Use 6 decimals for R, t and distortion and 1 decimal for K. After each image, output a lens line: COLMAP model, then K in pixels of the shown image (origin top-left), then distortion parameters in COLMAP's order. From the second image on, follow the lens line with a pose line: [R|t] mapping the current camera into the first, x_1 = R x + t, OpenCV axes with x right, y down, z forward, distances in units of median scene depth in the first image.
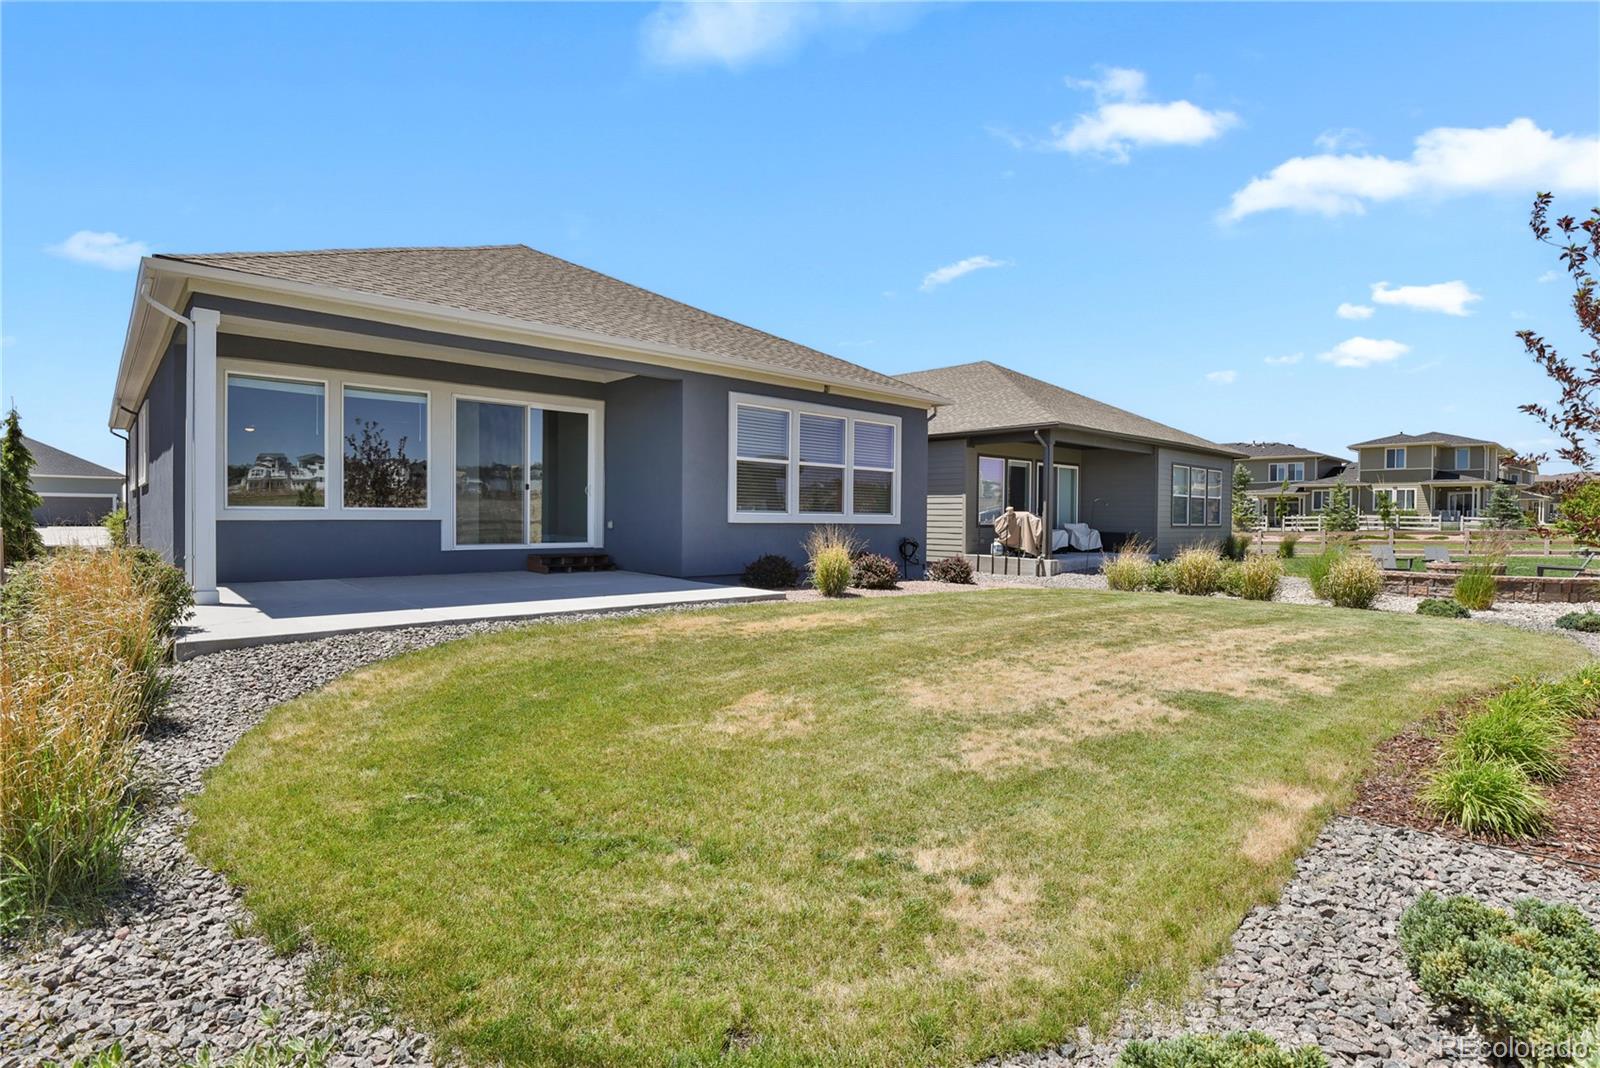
lens RADIAL K [[780.0, 0, 810.4], [0, 780.0, 534.3], [0, 0, 1]] dist [-0.023317, -0.005176]
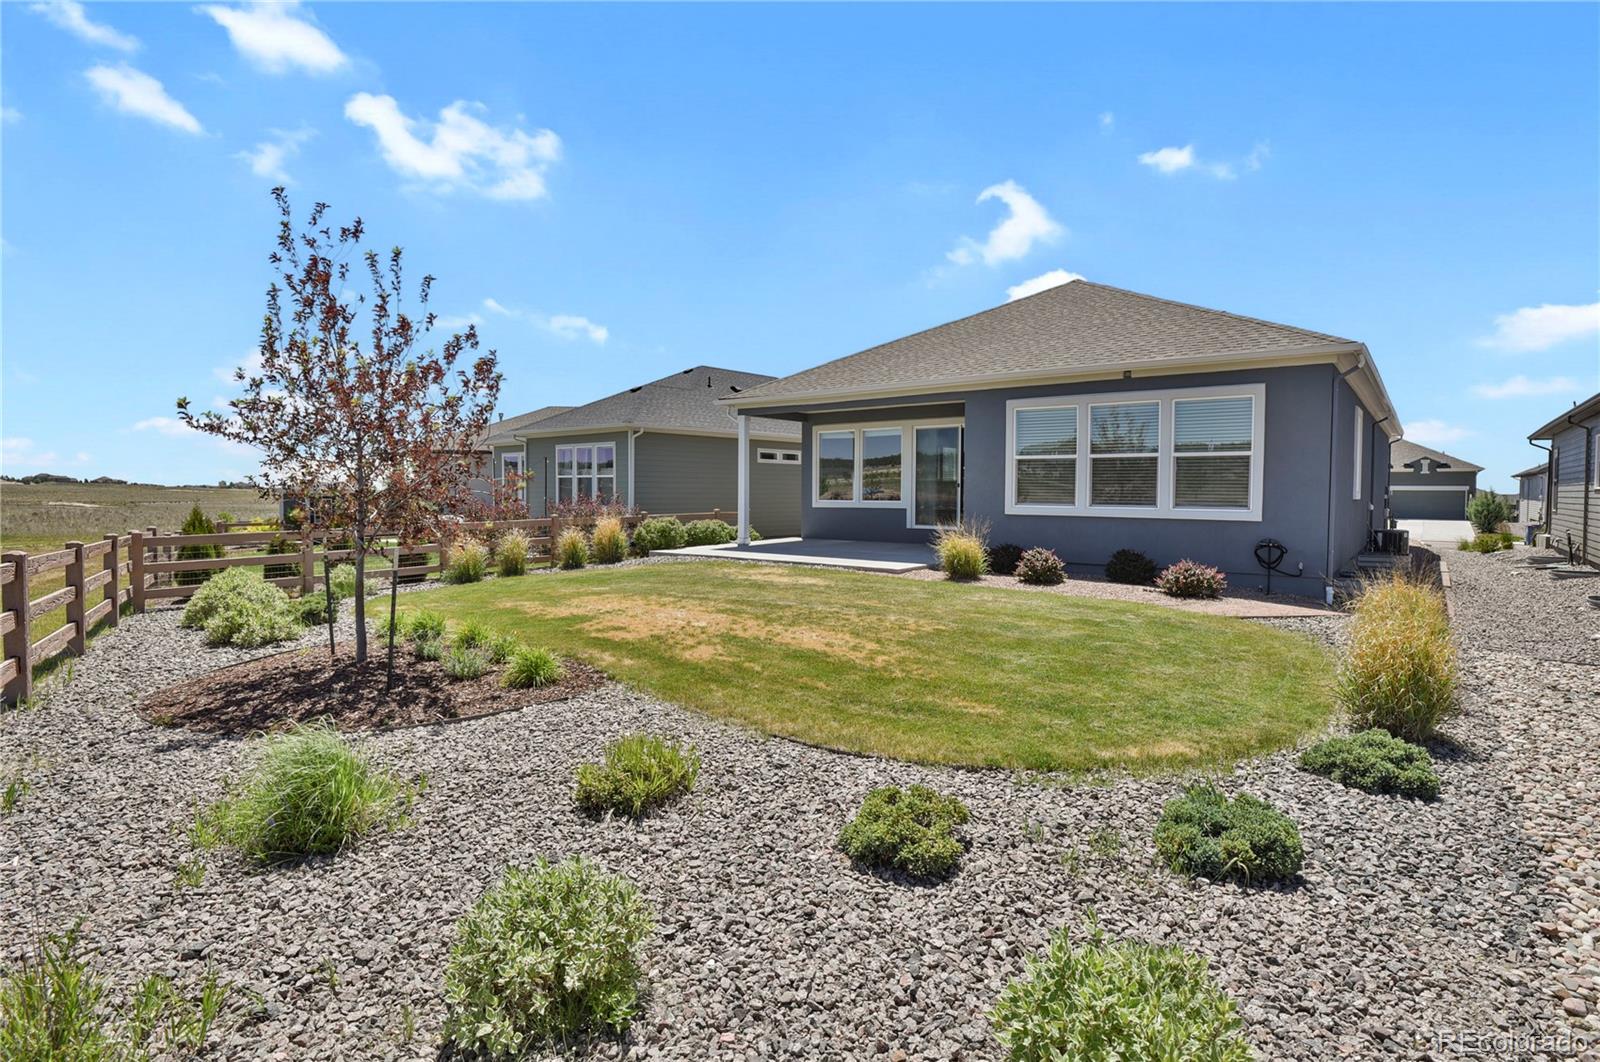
lens RADIAL K [[780.0, 0, 810.4], [0, 780.0, 531.3], [0, 0, 1]] dist [-0.023317, -0.005176]
pose [[0.174380, 0.030611, -0.984203, 0.965640], [-0.041261, 0.998866, 0.023757, -0.004017], [0.983814, 0.036466, 0.175445, 0.509334]]
